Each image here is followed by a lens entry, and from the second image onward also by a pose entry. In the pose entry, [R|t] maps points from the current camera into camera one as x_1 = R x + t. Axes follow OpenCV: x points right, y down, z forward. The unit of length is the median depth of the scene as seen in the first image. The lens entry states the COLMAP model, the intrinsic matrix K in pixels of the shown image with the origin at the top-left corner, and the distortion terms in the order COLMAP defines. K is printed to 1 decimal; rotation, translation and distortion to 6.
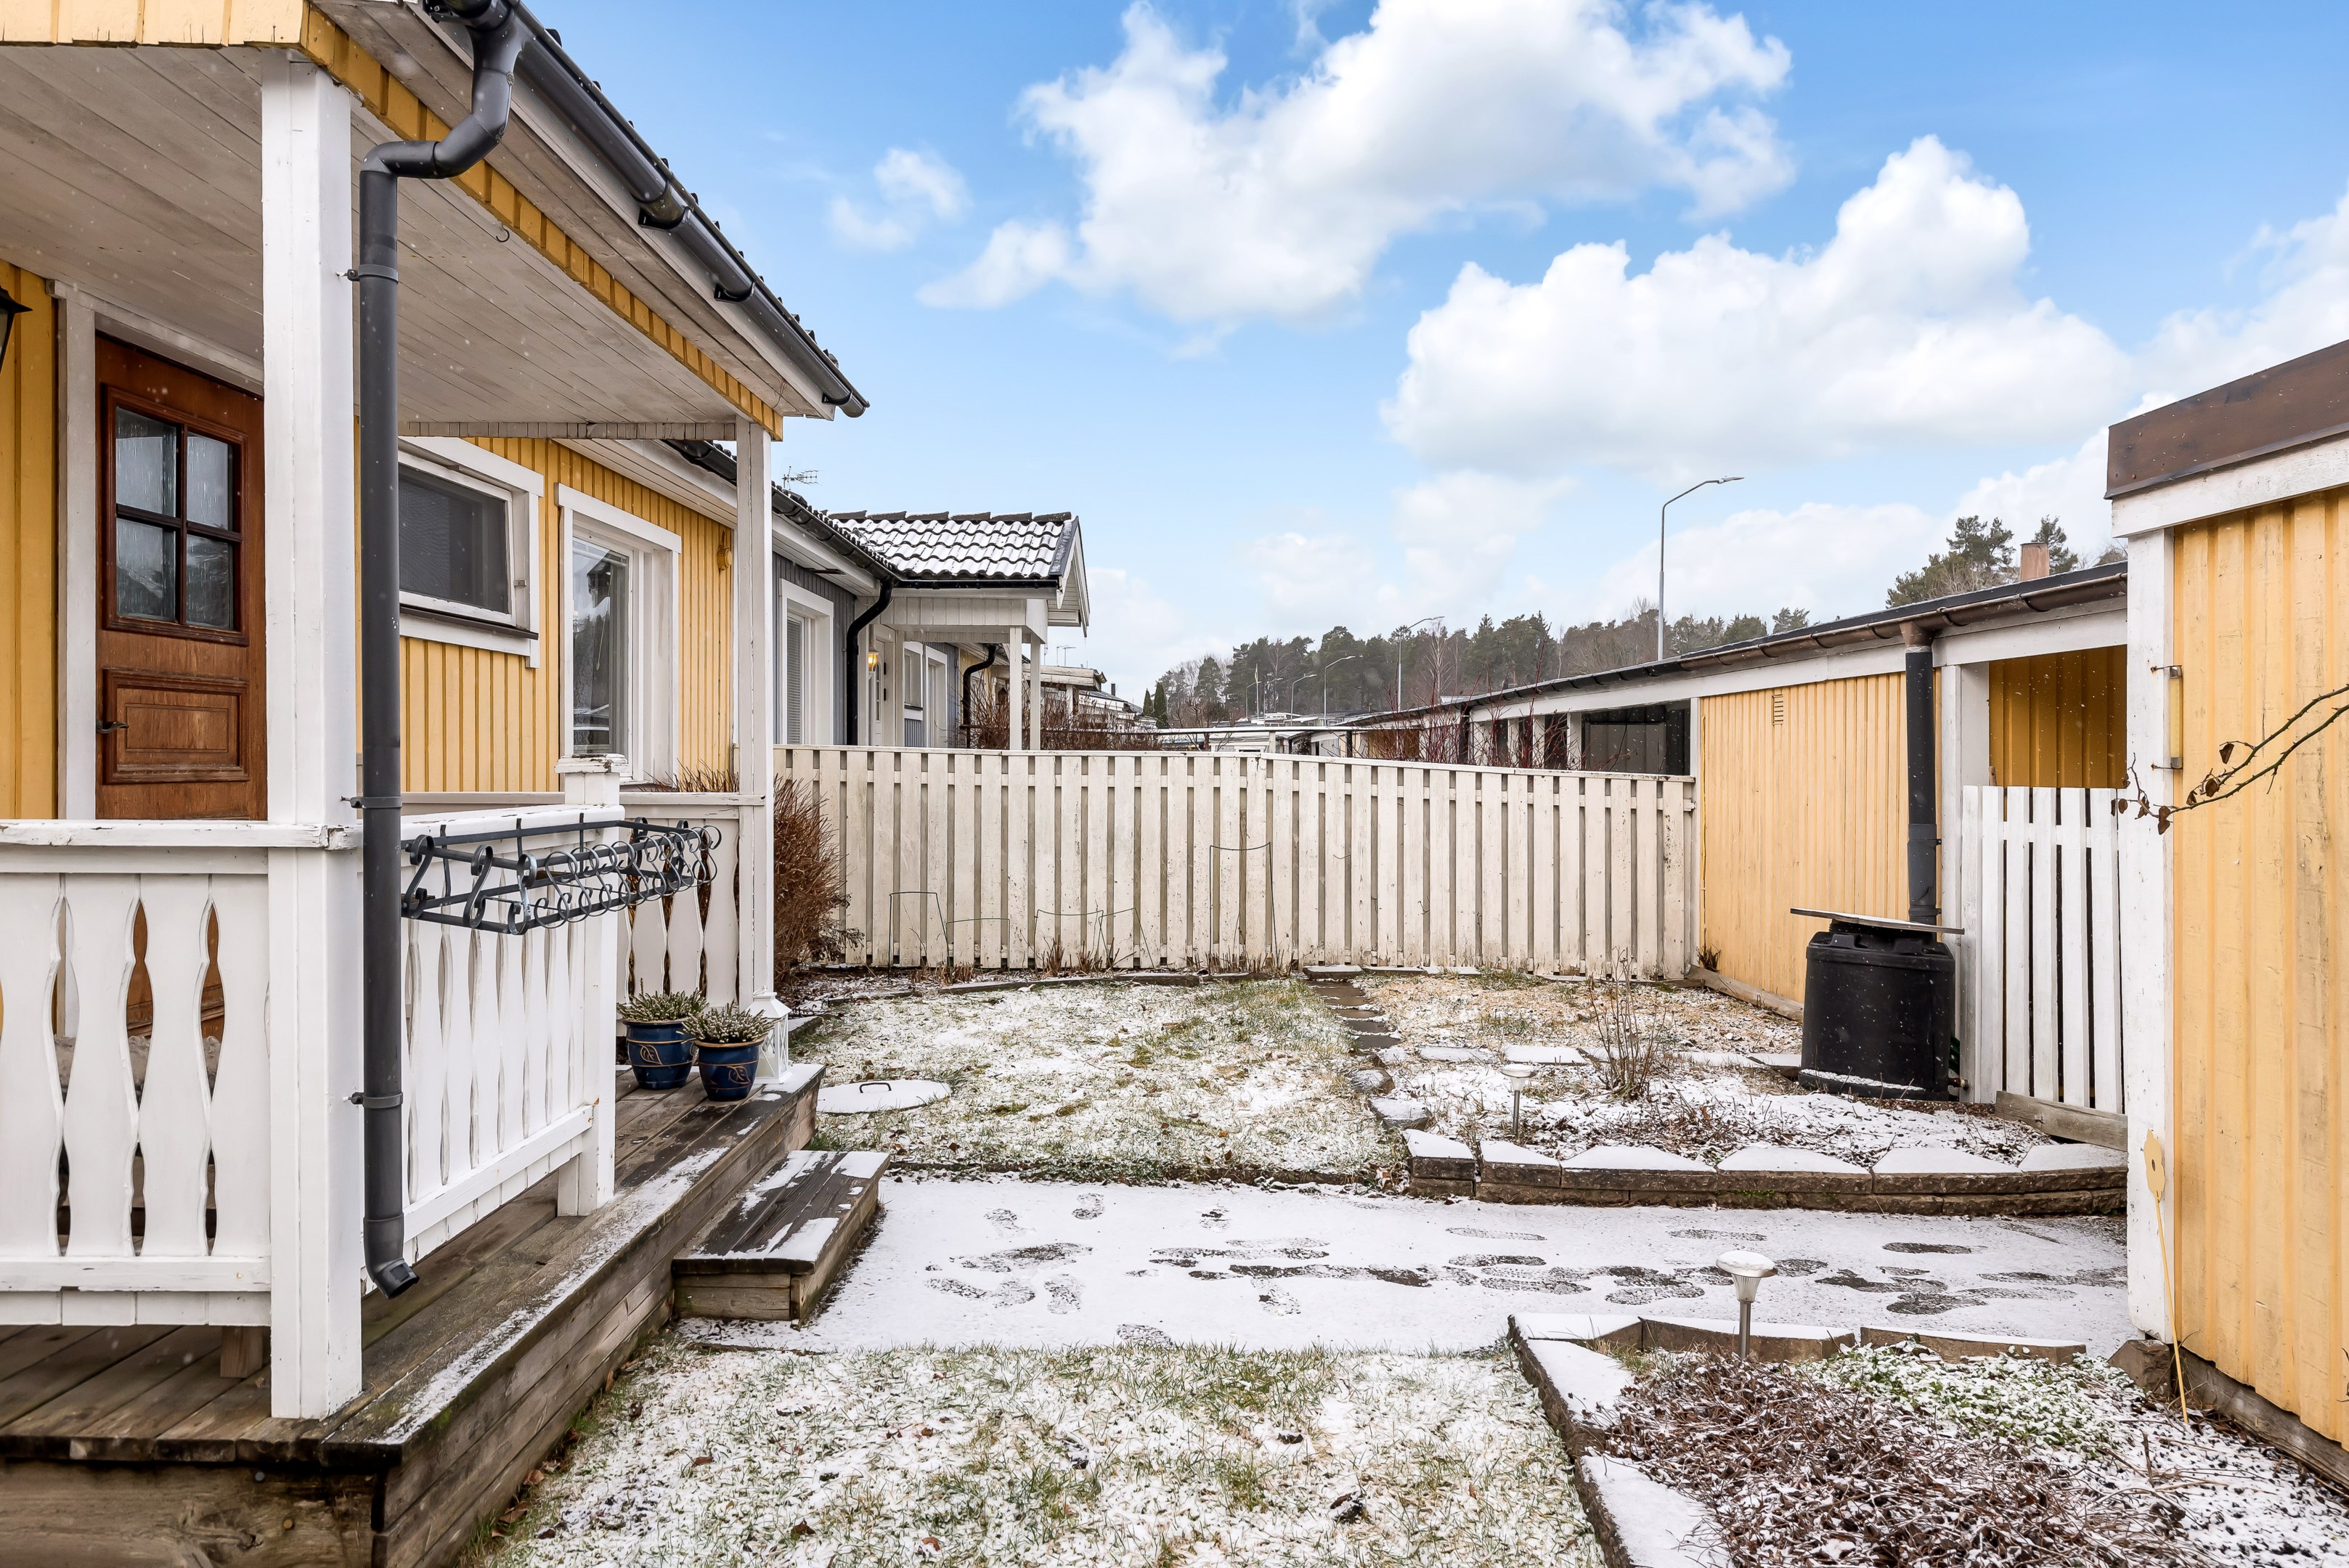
lens RADIAL K [[1545.7, 0, 1174.5], [0, 1545.7, 784.0], [0, 0, 1]] dist [-0.000706, -0.000345]
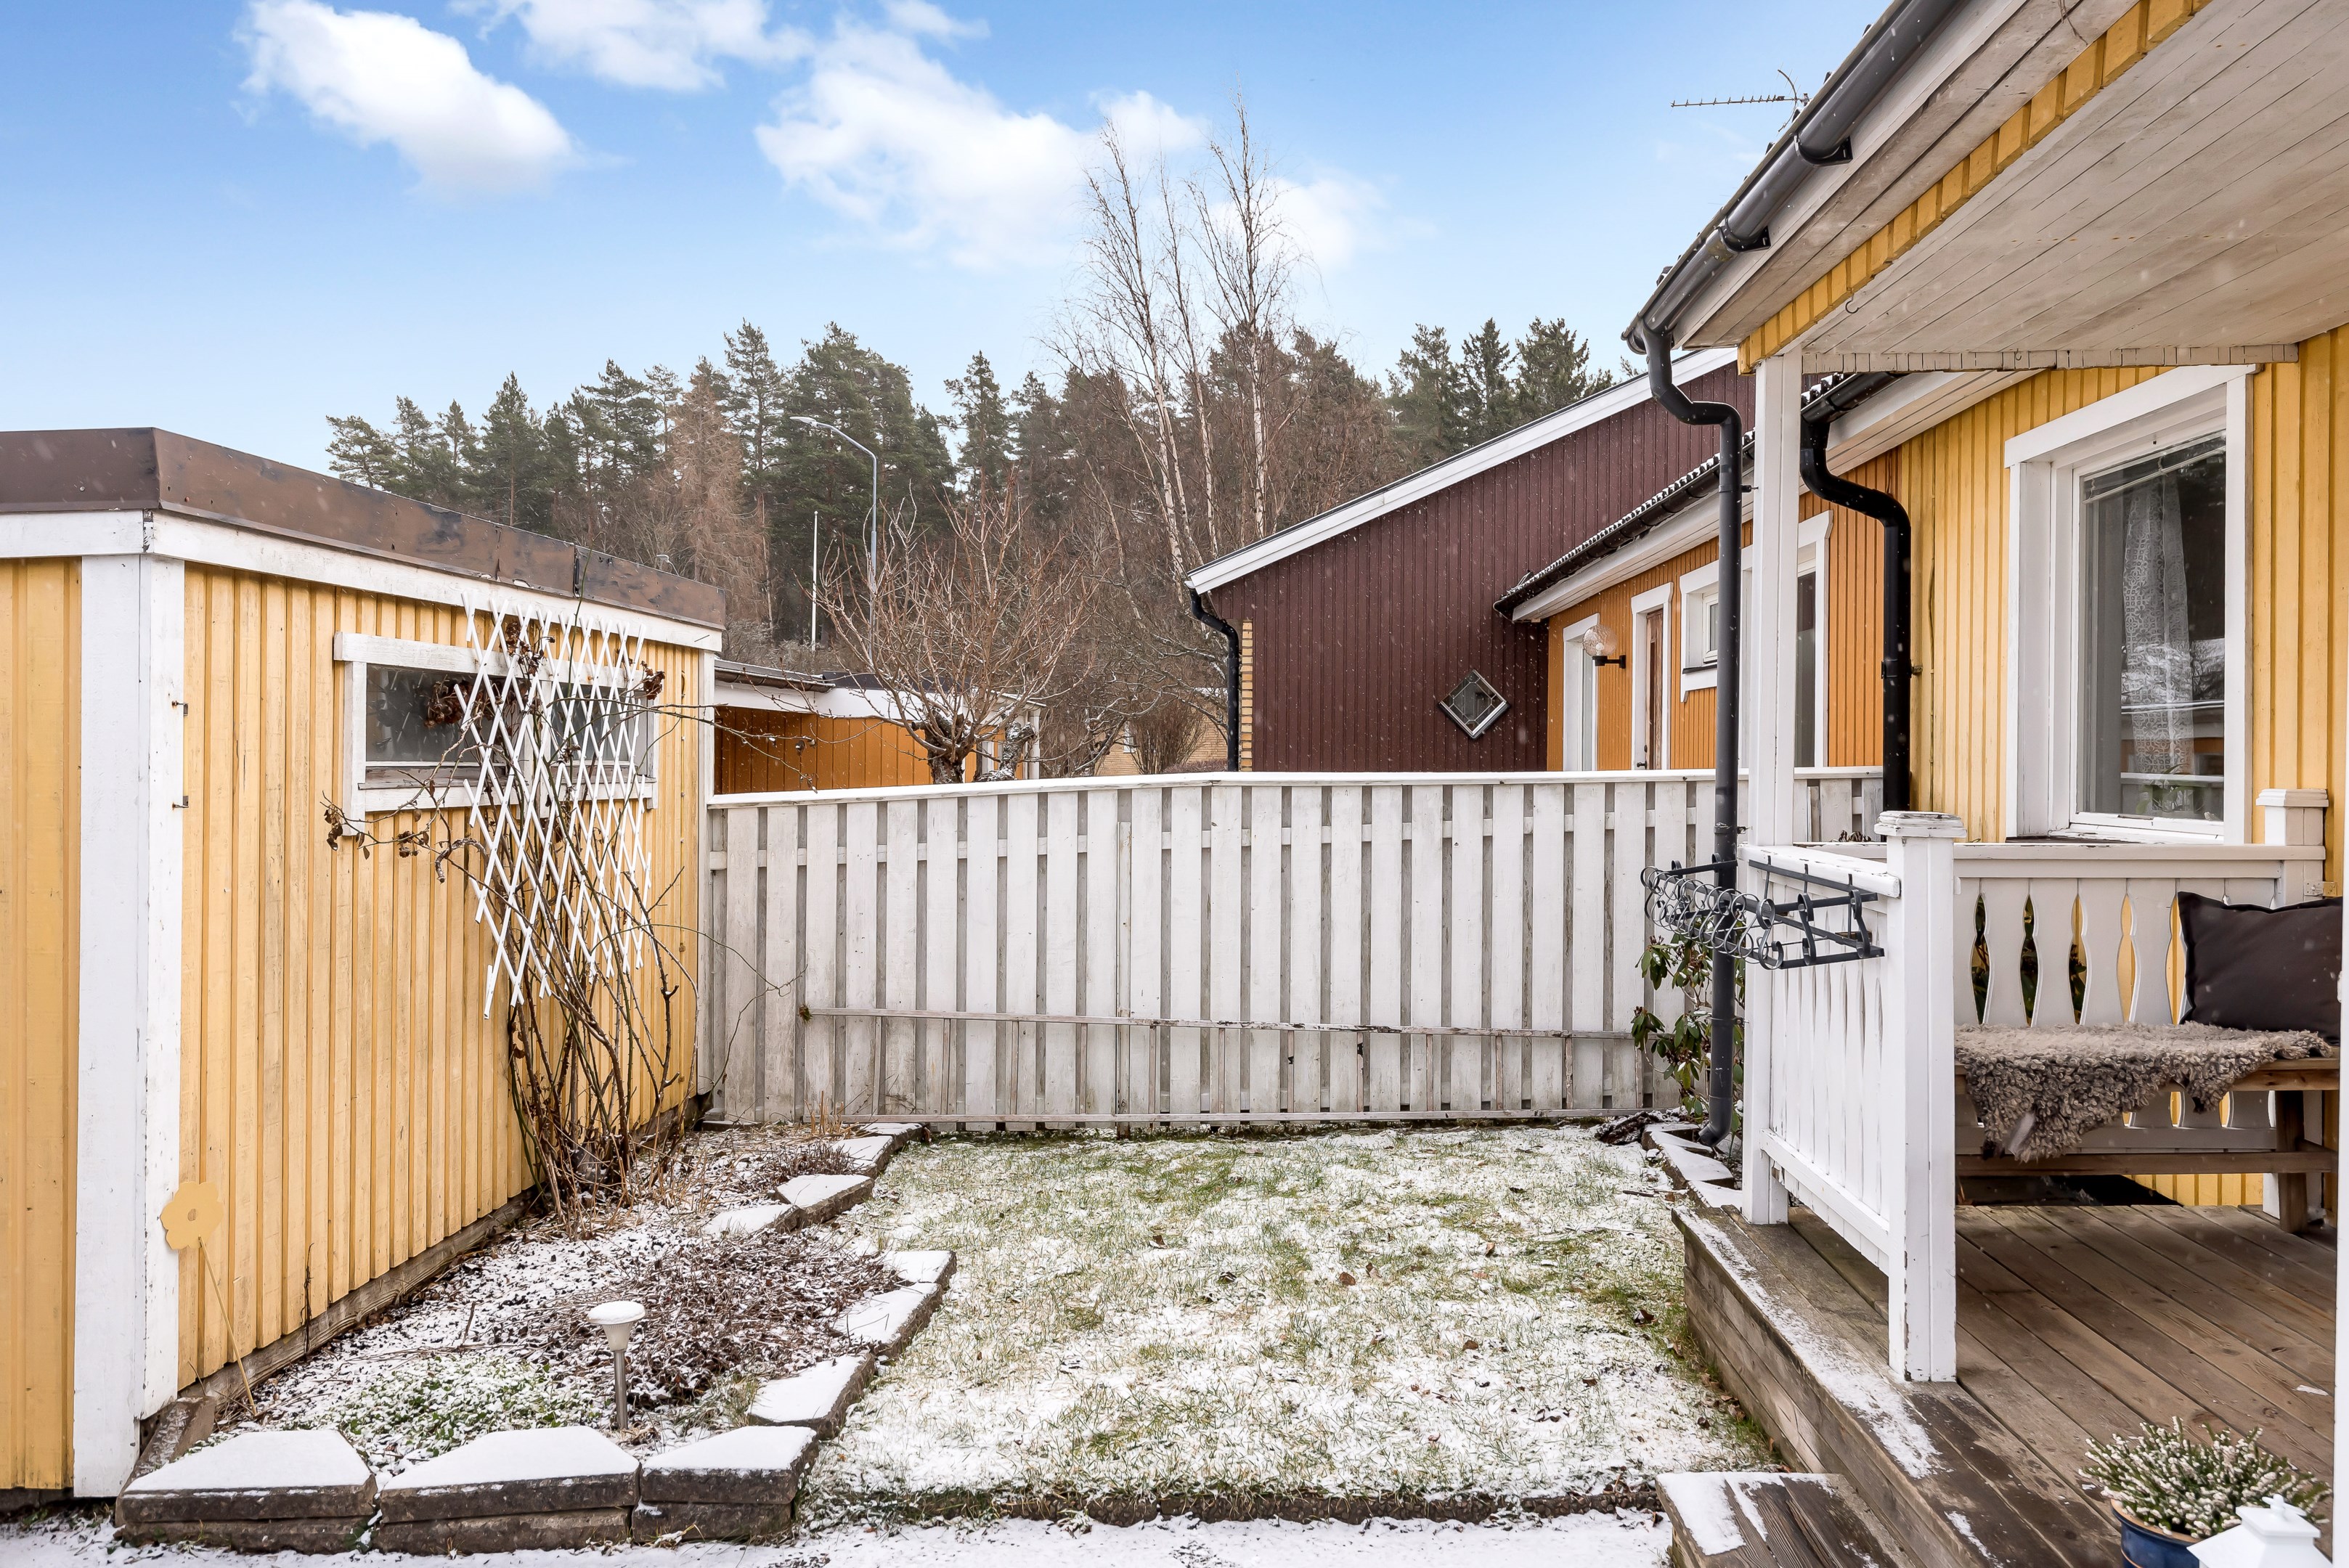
lens RADIAL K [[1841.9, 0, 1175.8], [0, 1841.9, 744.5], [0, 0, 1]] dist [-0.001021, -0.001324]
pose [[-0.998325, -0.008015, 0.057304, -0.043661], [-0.007385, 0.999910, 0.011192, -0.057555], [-0.057389, 0.010750, -0.998294, 1.824398]]
